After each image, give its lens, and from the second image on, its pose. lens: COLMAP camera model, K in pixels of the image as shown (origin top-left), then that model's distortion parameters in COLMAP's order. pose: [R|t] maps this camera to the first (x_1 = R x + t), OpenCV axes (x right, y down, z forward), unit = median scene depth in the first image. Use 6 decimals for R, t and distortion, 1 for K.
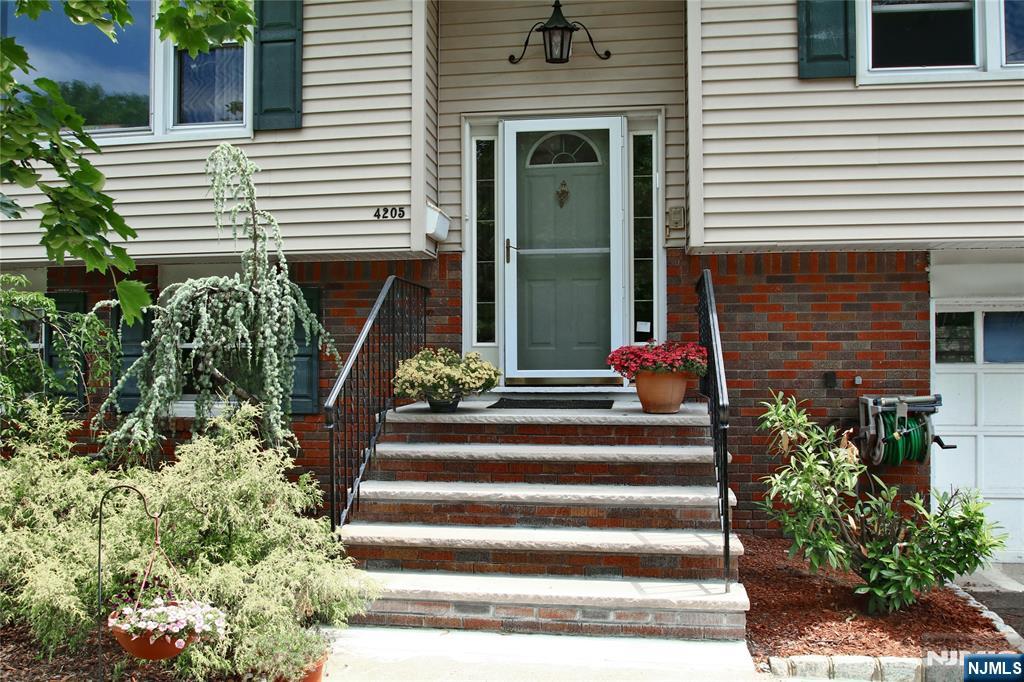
lens RADIAL K [[853.7, 0, 515.8], [0, 853.7, 342.7], [0, 0, 1]] dist [-0.053783, -0.002658]
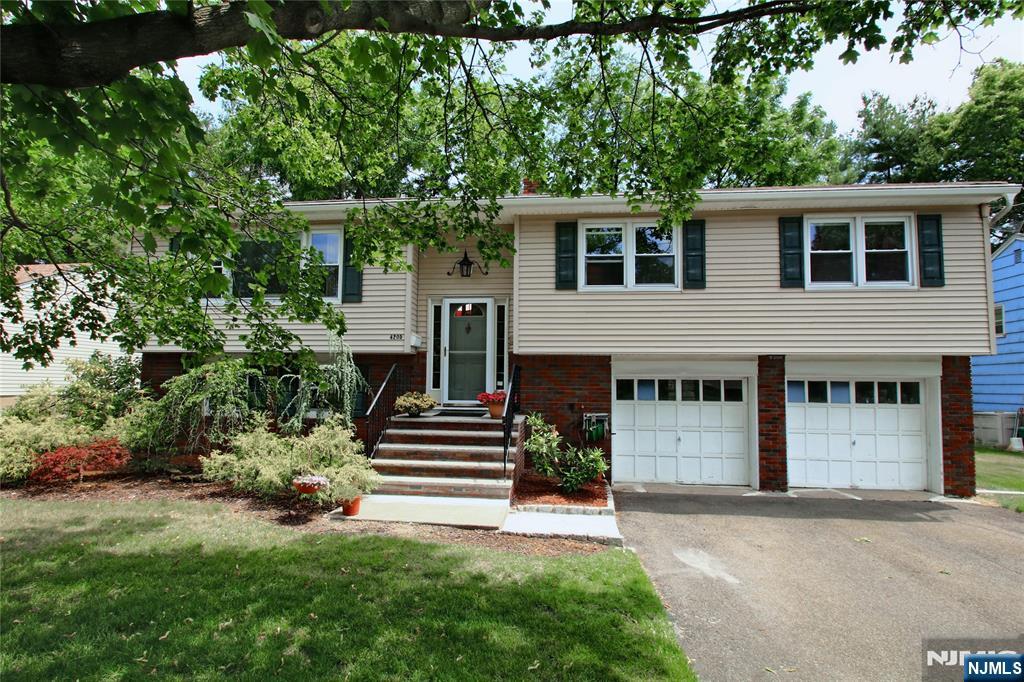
lens RADIAL K [[515.2, 0, 505.6], [0, 515.2, 344.2], [0, 0, 1]] dist [-0.004677, 0.000135]
pose [[0.999603, 0.016071, 0.023163, 0.149598], [-0.014612, 0.997979, -0.061839, -0.045619], [-0.024110, 0.061476, 0.997817, -0.557339]]
